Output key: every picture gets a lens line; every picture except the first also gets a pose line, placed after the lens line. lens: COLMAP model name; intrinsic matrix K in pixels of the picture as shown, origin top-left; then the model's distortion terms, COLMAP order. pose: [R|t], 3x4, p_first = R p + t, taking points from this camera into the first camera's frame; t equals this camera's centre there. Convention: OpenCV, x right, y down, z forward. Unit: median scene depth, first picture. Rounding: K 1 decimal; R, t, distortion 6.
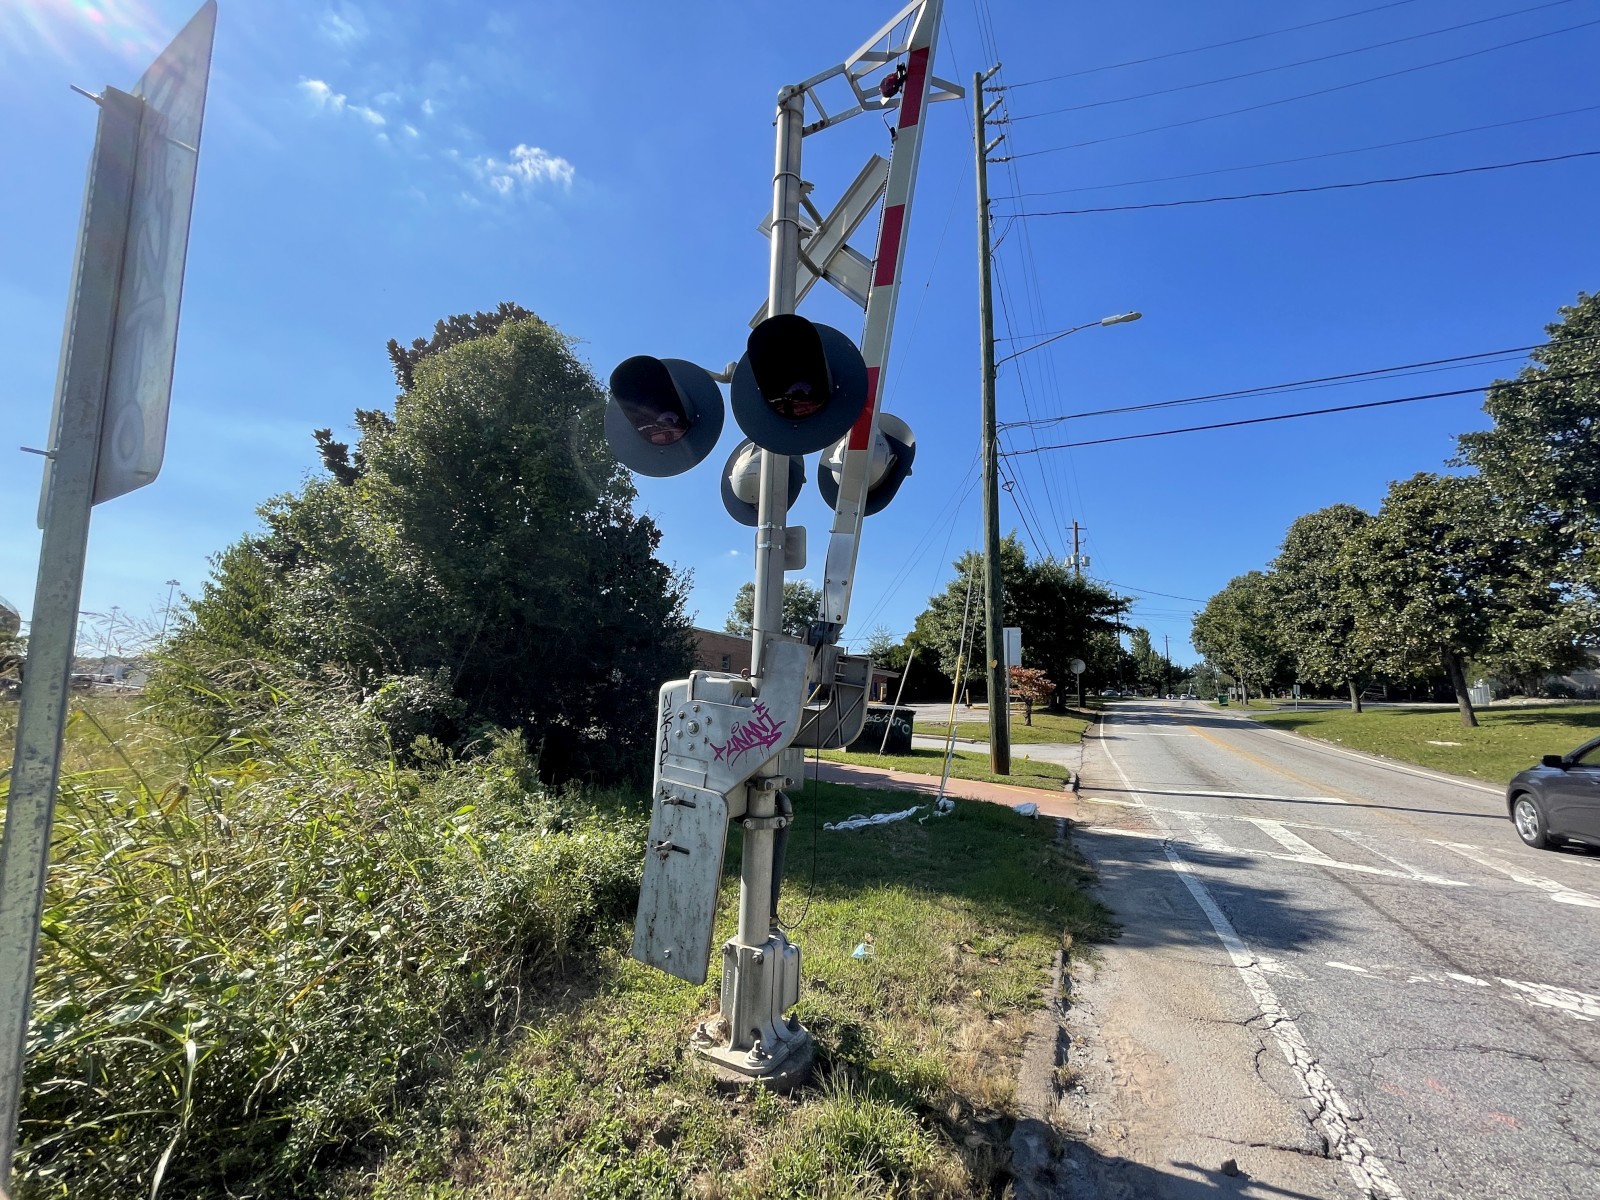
lens RADIAL K [[642.0, 0, 800.0], [0, 642.0, 600.0], [0, 0, 1]] dist [-0.000003, -0.000007]
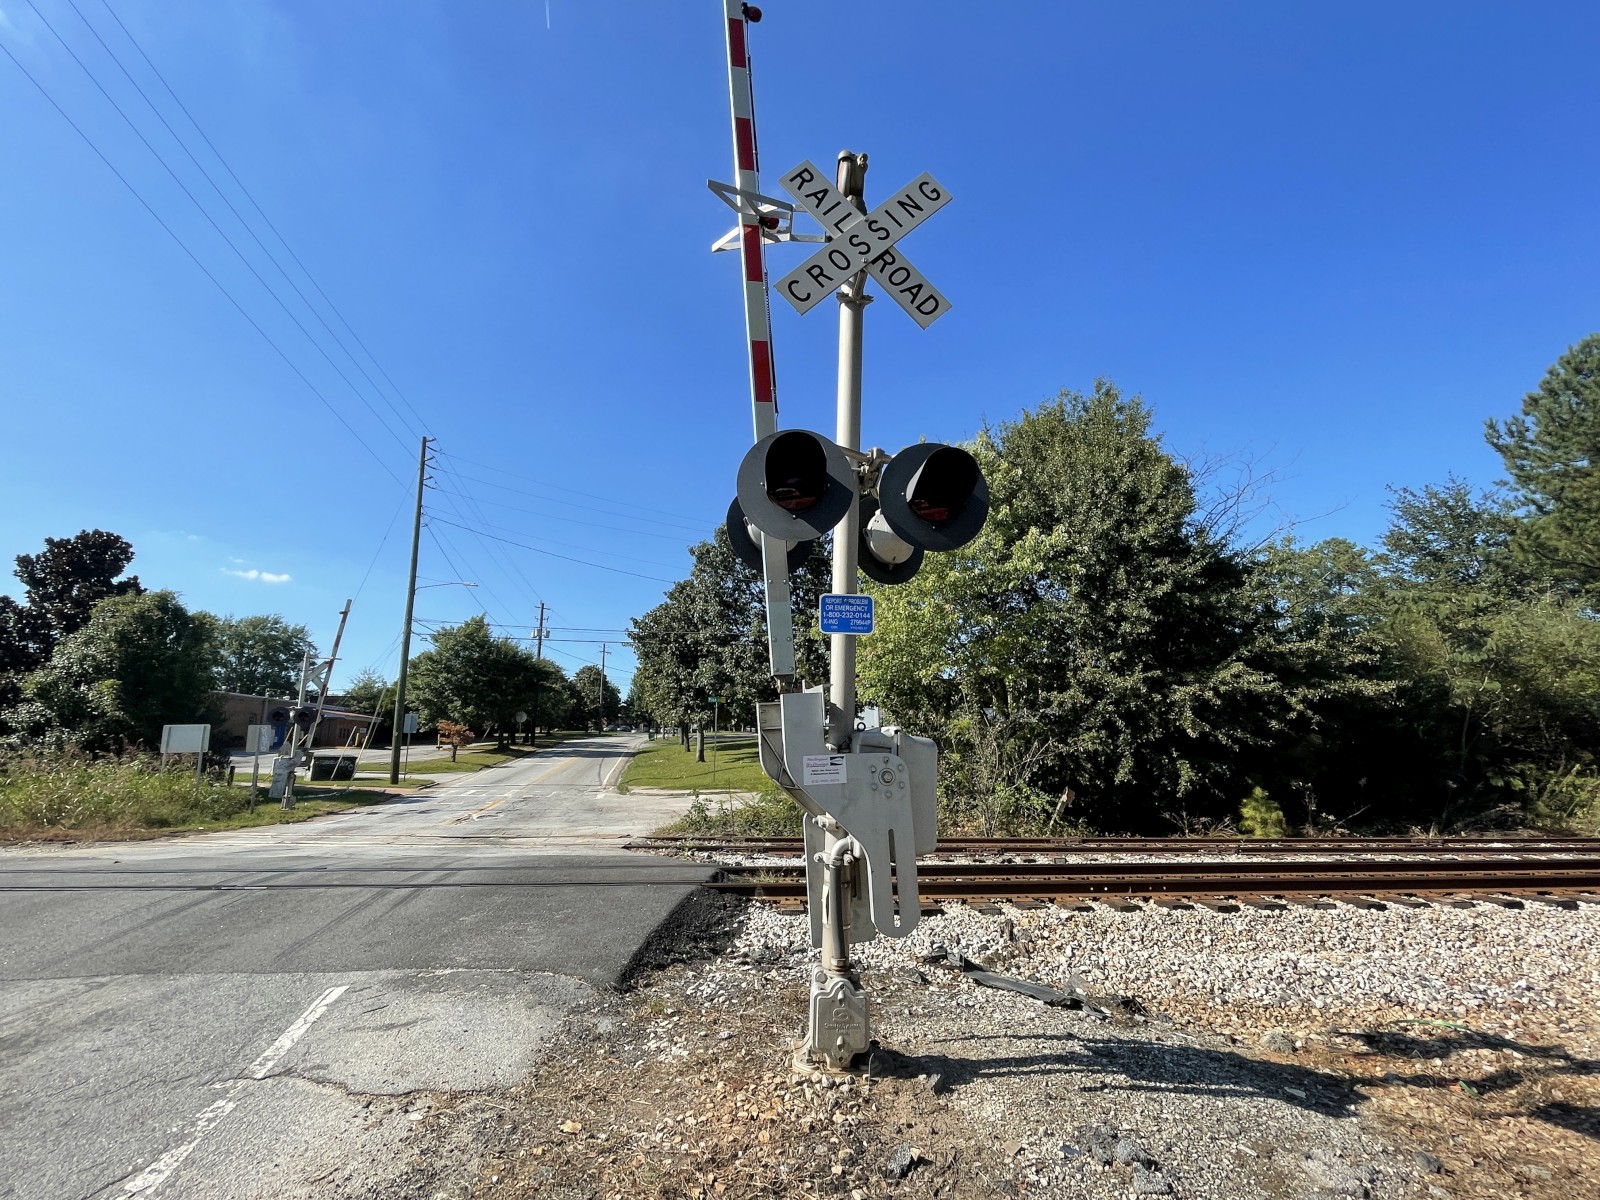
lens RADIAL K [[728.5, 0, 800.0], [0, 728.5, 600.0], [0, 0, 1]] dist [0.000904, 0.000099]
pose [[0.800618, 0.083547, 0.593321, -0.040790], [-0.069455, 0.996496, -0.046597, -0.129766], [-0.595135, -0.003903, 0.803616, -0.689902]]
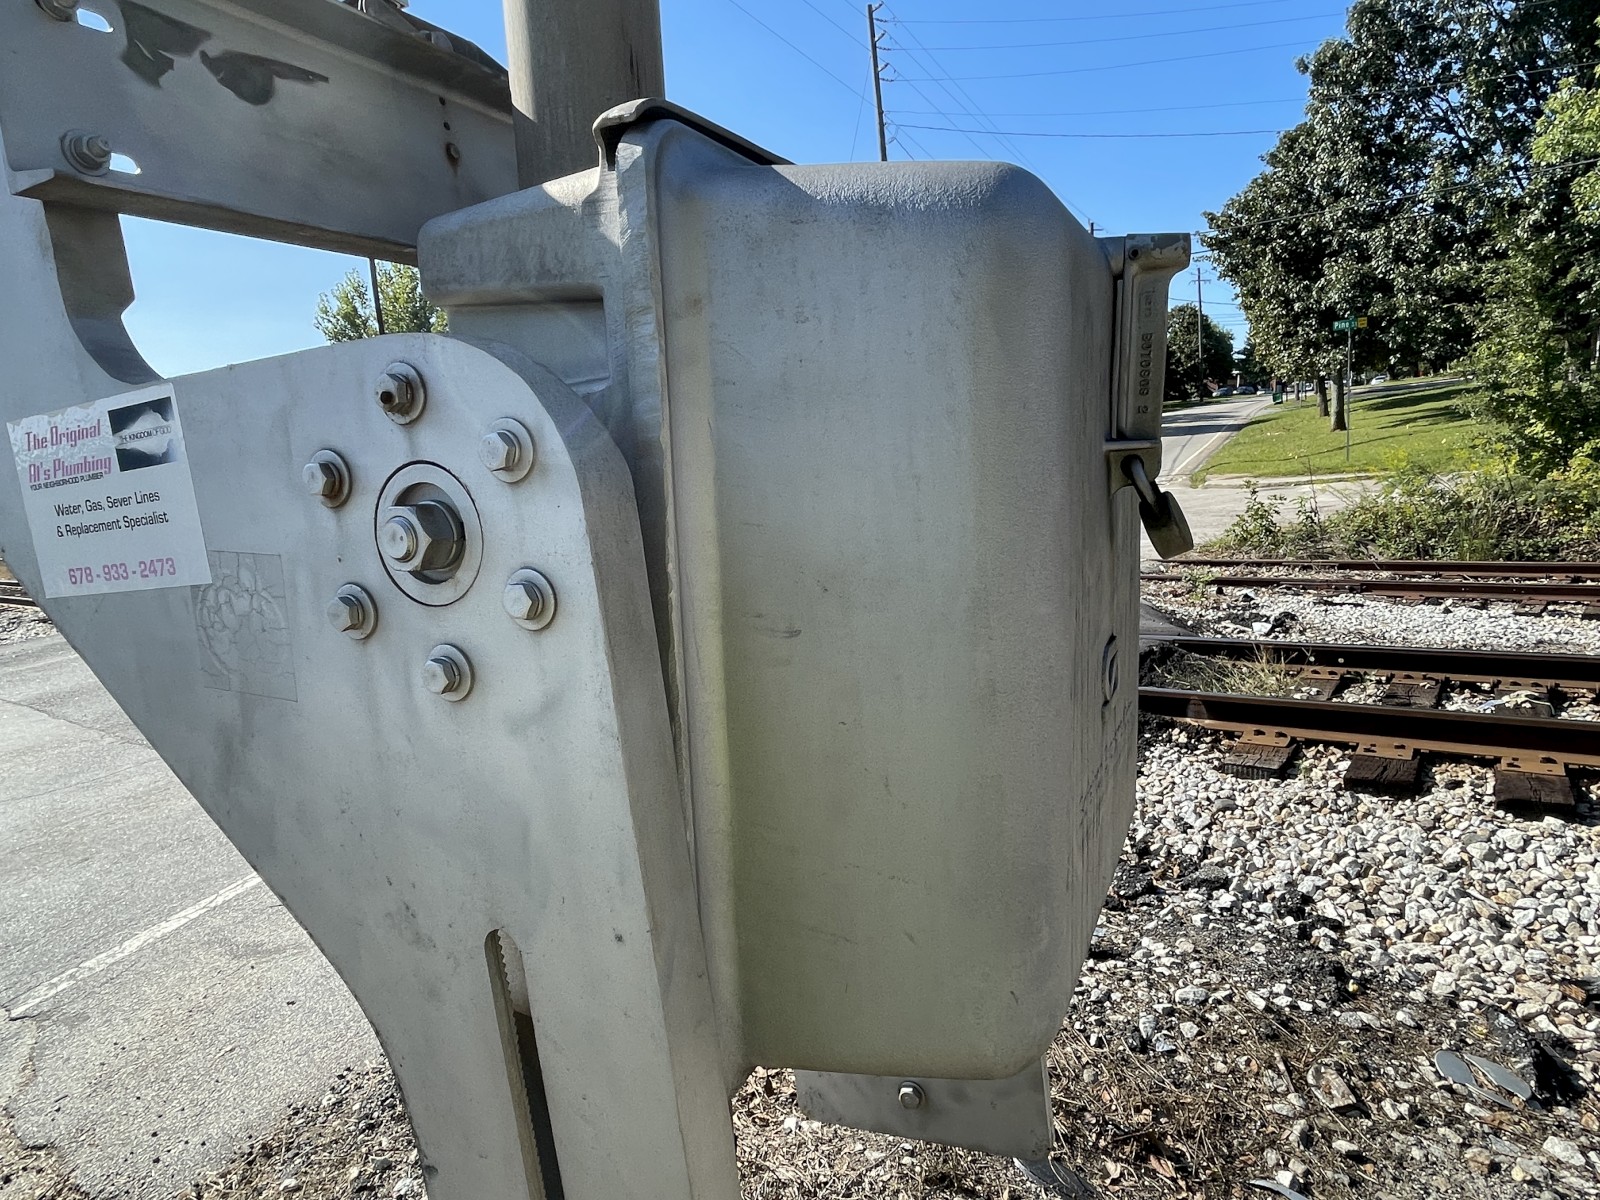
lens RADIAL K [[960.1, 0, 800.0], [0, 960.1, 600.0], [0, 0, 1]] dist [-0.005439, -0.001501]
pose [[0.992670, -0.110723, -0.048435, 0.037880], [0.120279, 0.944152, 0.306773, -0.113820], [0.011763, -0.310350, 0.950549, -0.630987]]
